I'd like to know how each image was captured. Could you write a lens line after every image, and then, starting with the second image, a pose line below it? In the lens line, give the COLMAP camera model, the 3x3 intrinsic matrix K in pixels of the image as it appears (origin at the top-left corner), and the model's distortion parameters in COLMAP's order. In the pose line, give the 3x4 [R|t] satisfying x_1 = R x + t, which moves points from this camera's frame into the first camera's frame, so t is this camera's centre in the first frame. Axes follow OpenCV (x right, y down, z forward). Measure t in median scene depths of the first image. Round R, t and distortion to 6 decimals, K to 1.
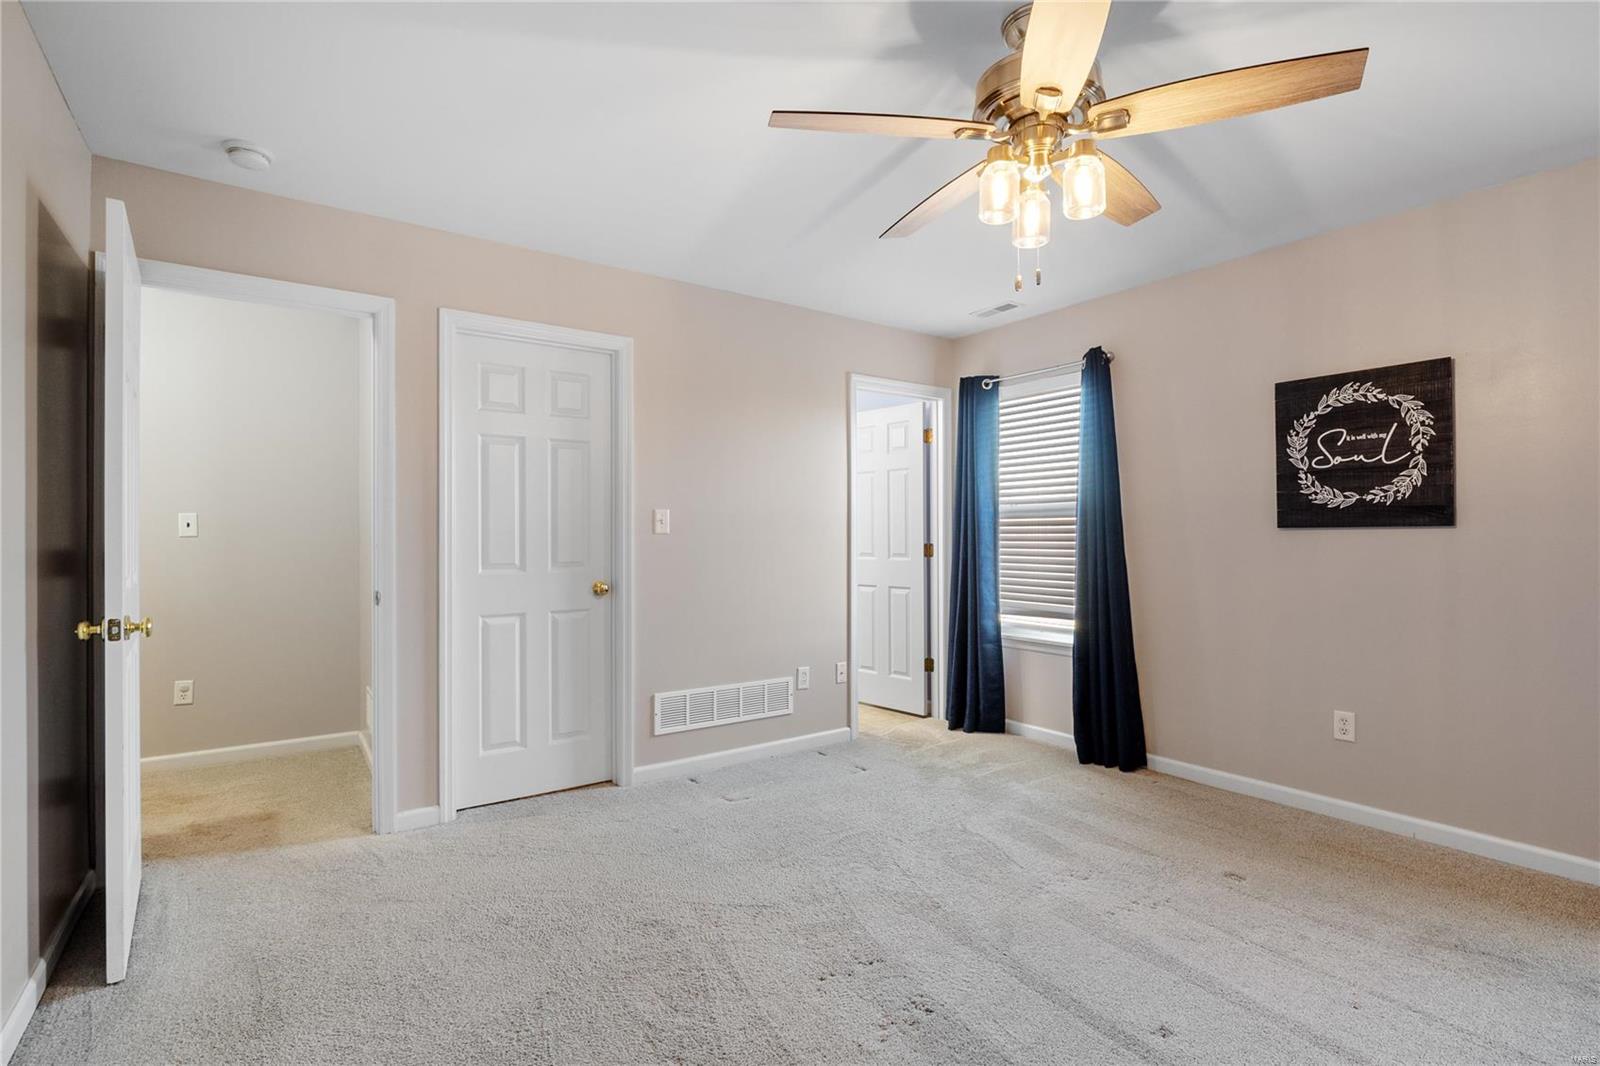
lens RADIAL K [[754.7, 0, 811.5], [0, 754.7, 530.1], [0, 0, 1]] dist [-0.003858, -0.002341]
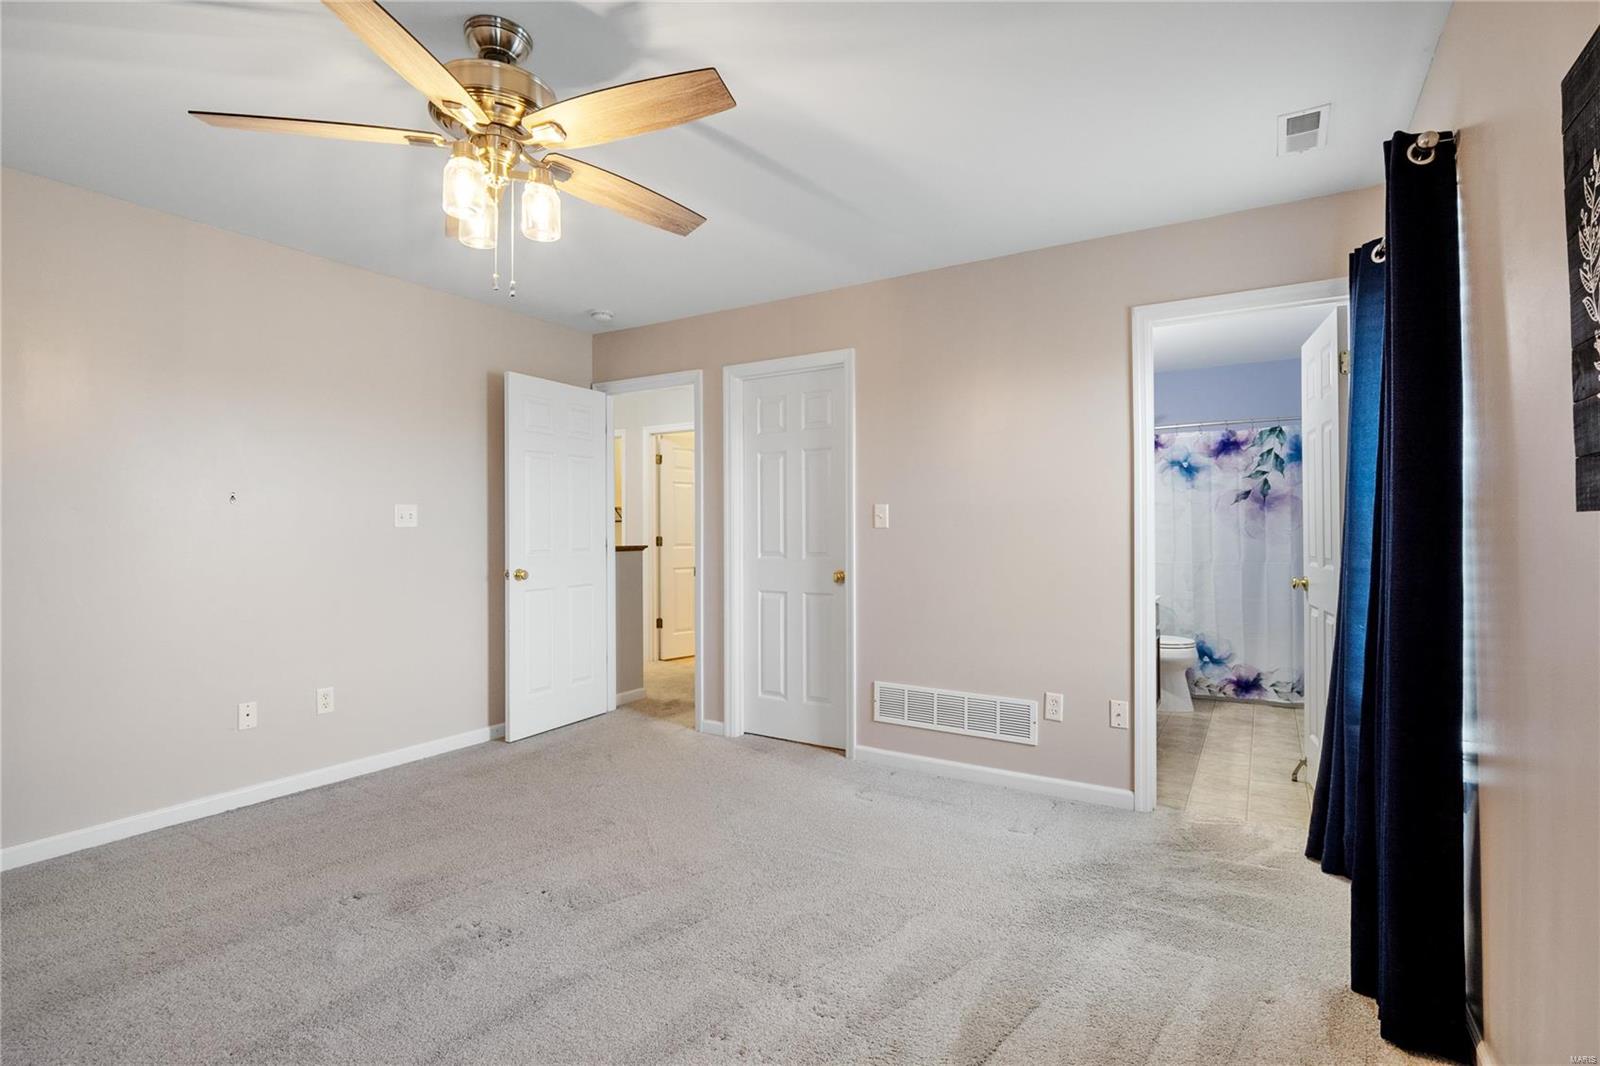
lens RADIAL K [[754.7, 0, 809.5], [0, 754.7, 524.7], [0, 0, 1]] dist [-0.003858, -0.002341]
pose [[0.381368, -0.005563, -0.924407, 1.031394], [0.006270, 0.999974, -0.003431, 0.003825], [0.924402, -0.004488, 0.381393, 0.731302]]
